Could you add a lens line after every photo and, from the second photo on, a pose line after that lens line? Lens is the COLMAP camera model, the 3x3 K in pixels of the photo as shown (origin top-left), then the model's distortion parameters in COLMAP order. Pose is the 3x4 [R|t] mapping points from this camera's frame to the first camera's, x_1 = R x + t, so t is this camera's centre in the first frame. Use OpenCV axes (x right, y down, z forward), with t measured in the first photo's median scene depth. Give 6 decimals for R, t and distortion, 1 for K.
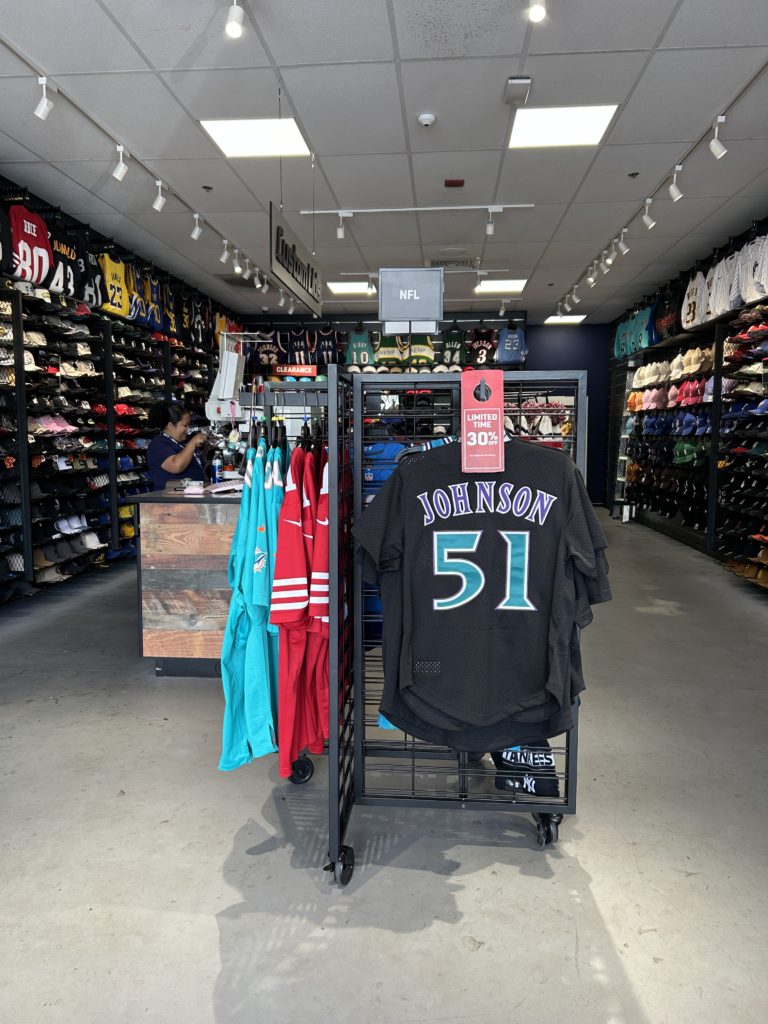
lens RADIAL K [[773.8, 0, 383.1], [0, 773.8, 511.3], [0, 0, 1]] dist [0.007810, 0.003362]
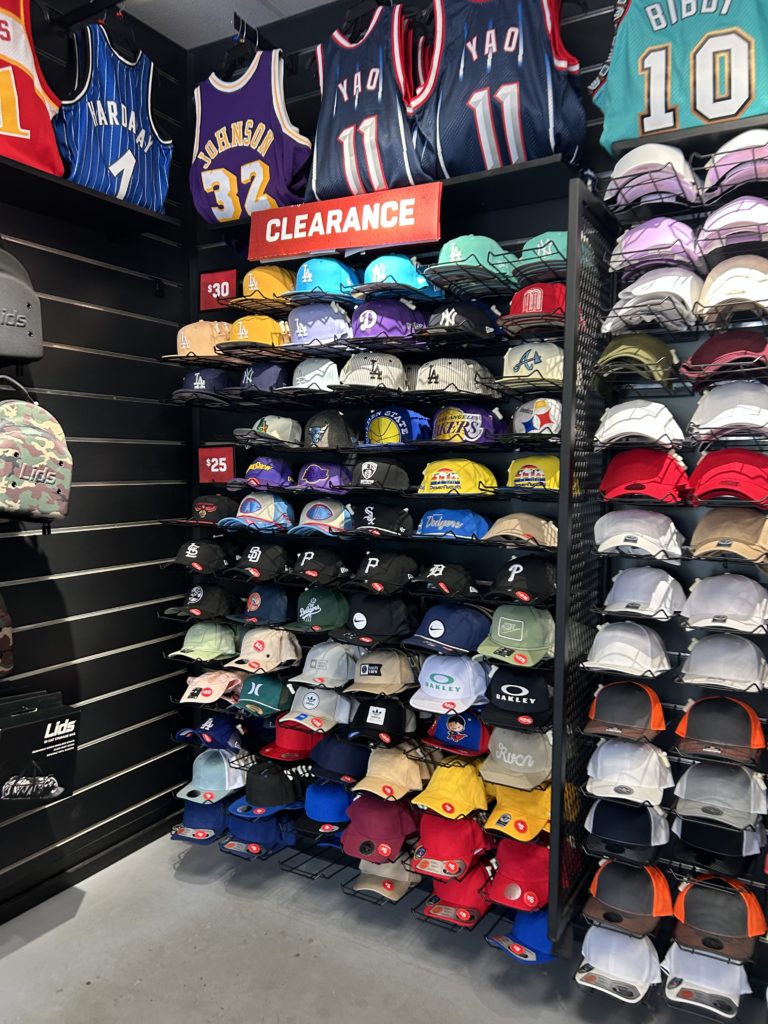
lens RADIAL K [[773.8, 0, 383.2], [0, 773.8, 512.3], [0, 0, 1]] dist [0.007810, 0.003362]
pose [[0.906704, 0.028292, -0.420818, -0.017373], [-0.044329, 0.998614, -0.028374, -0.102663], [0.419431, 0.044381, 0.906701, 0.826523]]
